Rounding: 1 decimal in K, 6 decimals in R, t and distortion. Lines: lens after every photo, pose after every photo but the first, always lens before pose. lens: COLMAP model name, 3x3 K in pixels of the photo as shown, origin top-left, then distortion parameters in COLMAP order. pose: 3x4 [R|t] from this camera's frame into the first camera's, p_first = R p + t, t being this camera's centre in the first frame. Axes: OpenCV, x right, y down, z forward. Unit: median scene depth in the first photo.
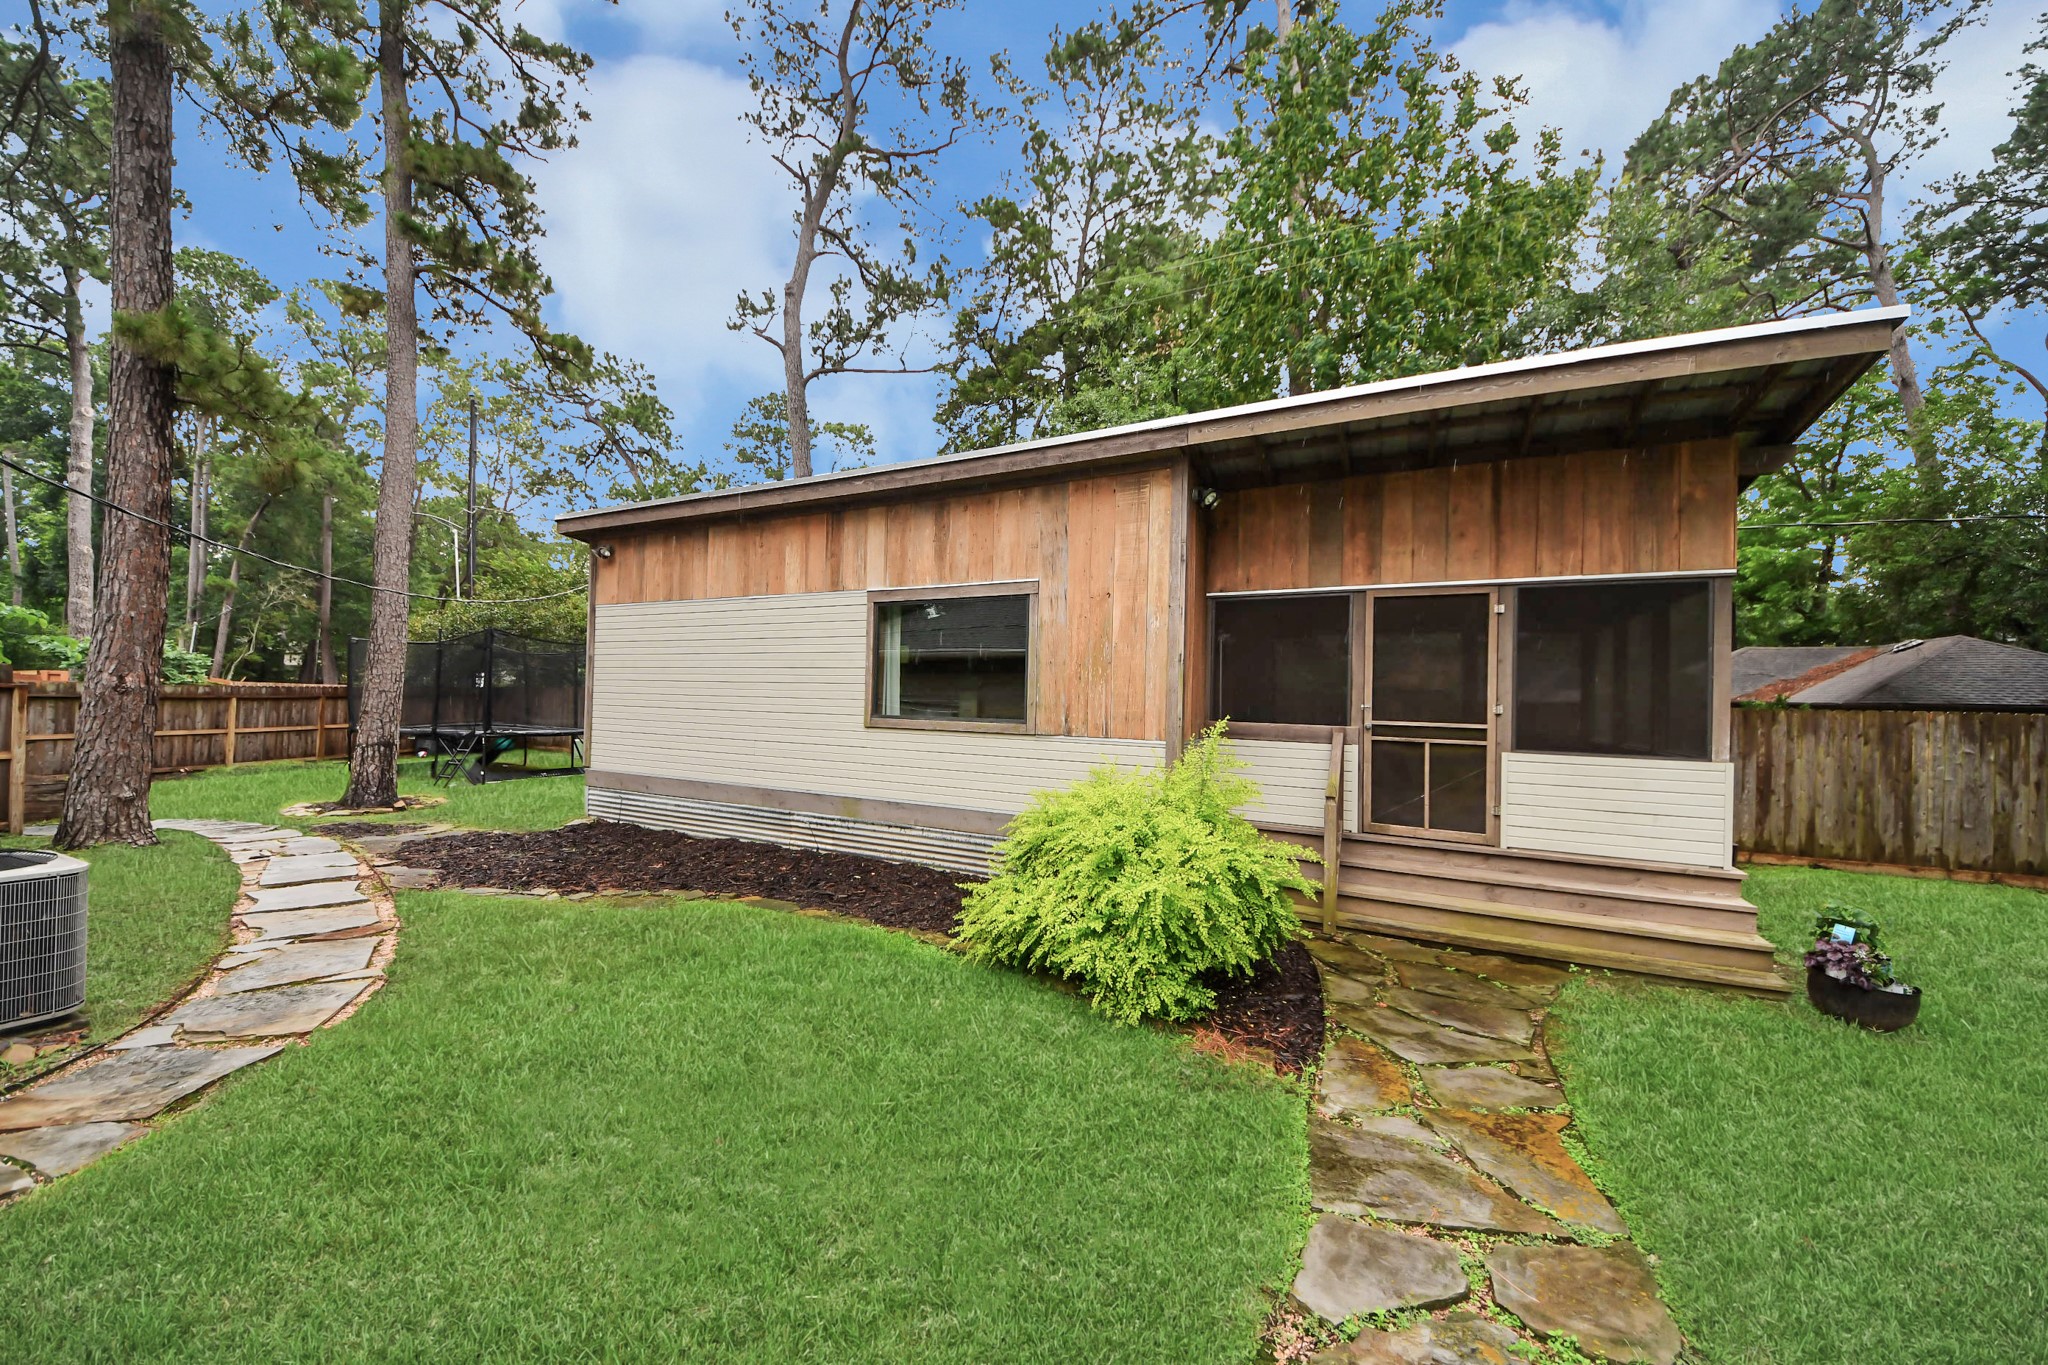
lens RADIAL K [[697.7, 0, 1024.0], [0, 697.7, 682.5], [0, 0, 1]] dist [-0.002097, -0.000103]
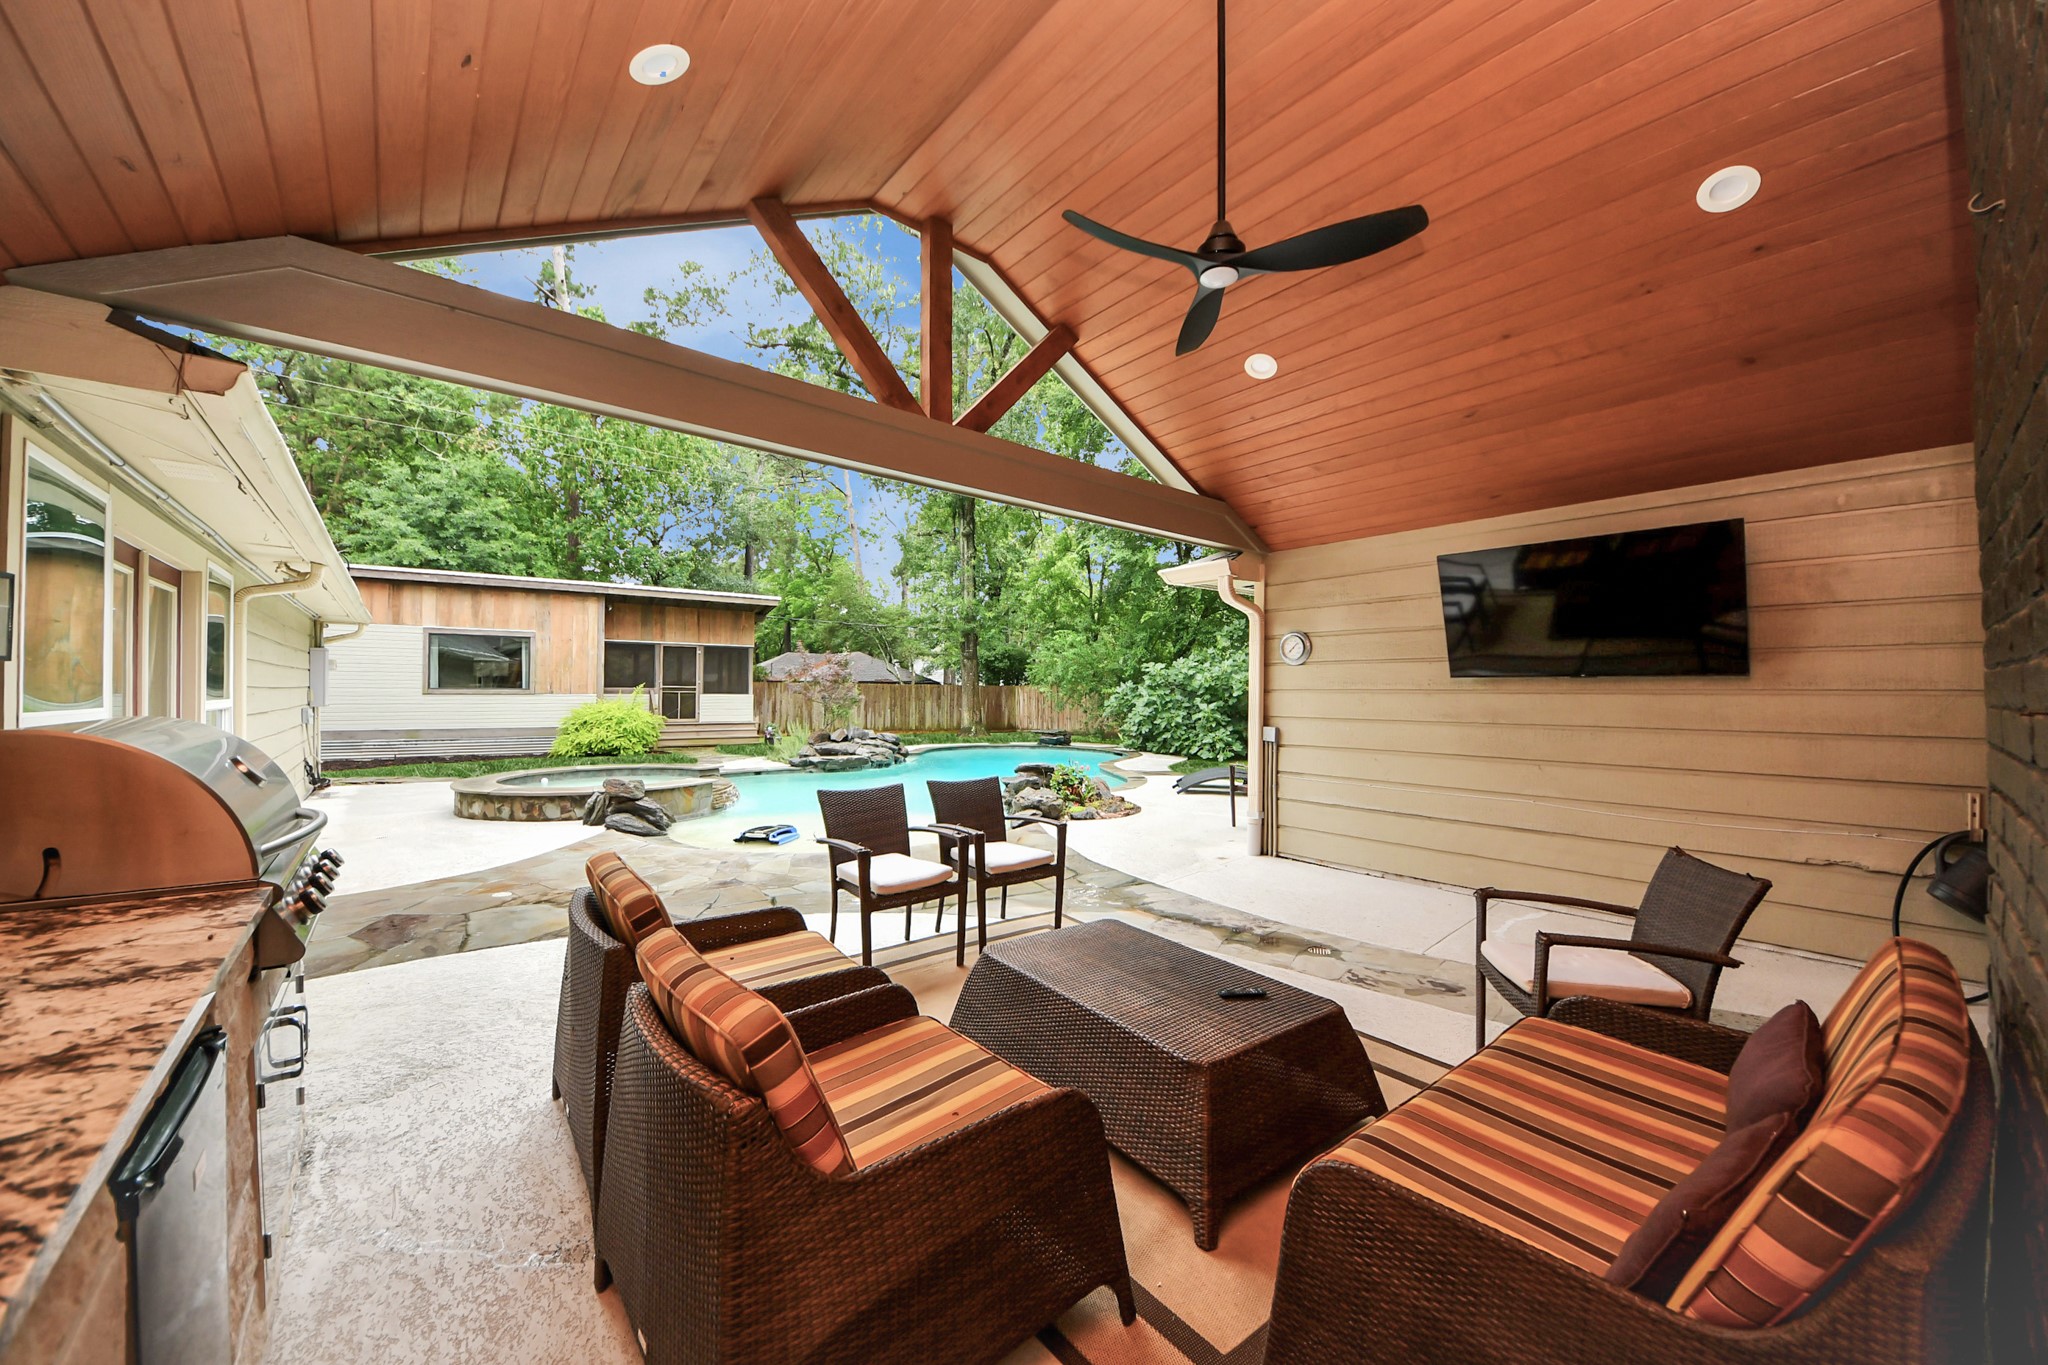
lens RADIAL K [[697.7, 0, 1024.0], [0, 697.7, 682.5], [0, 0, 1]] dist [-0.002097, -0.000103]
pose [[0.453023, -0.009111, 0.891452, -1.504774], [-0.014654, 0.999737, 0.017665, -0.038132], [-0.891378, -0.021066, 0.452770, -1.798426]]
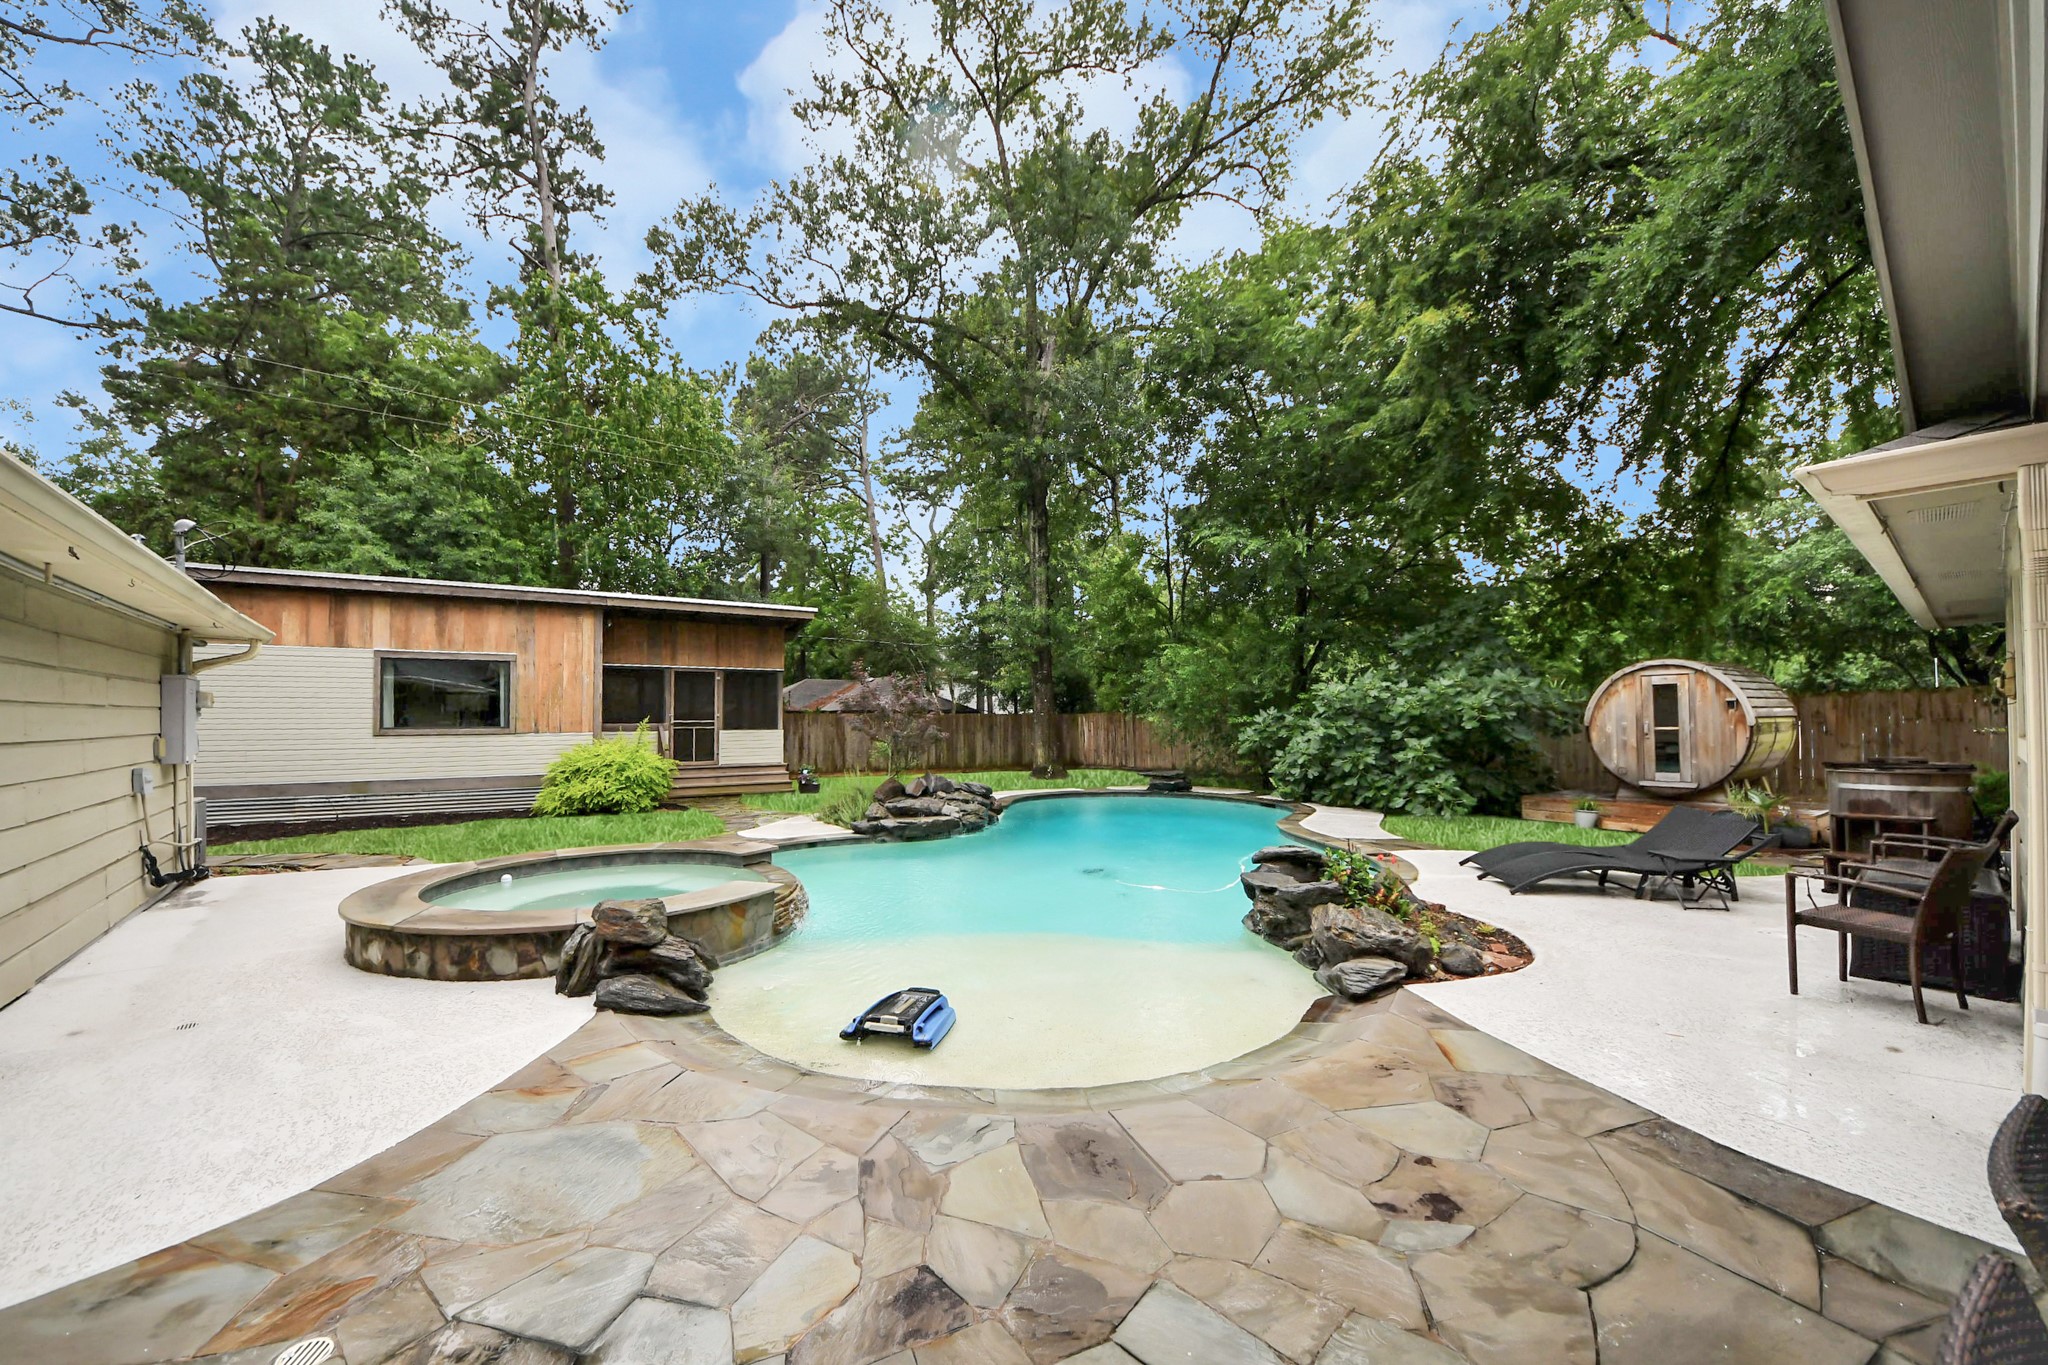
lens RADIAL K [[751.8, 0, 1023.3], [0, 751.8, 696.8], [0, 0, 1]] dist [-0.000009, -0.000005]
pose [[0.483101, -0.001261, 0.875564, -1.220809], [-0.001965, 0.999995, 0.002524, -0.038990], [-0.875563, -0.002939, 0.483096, -1.358993]]
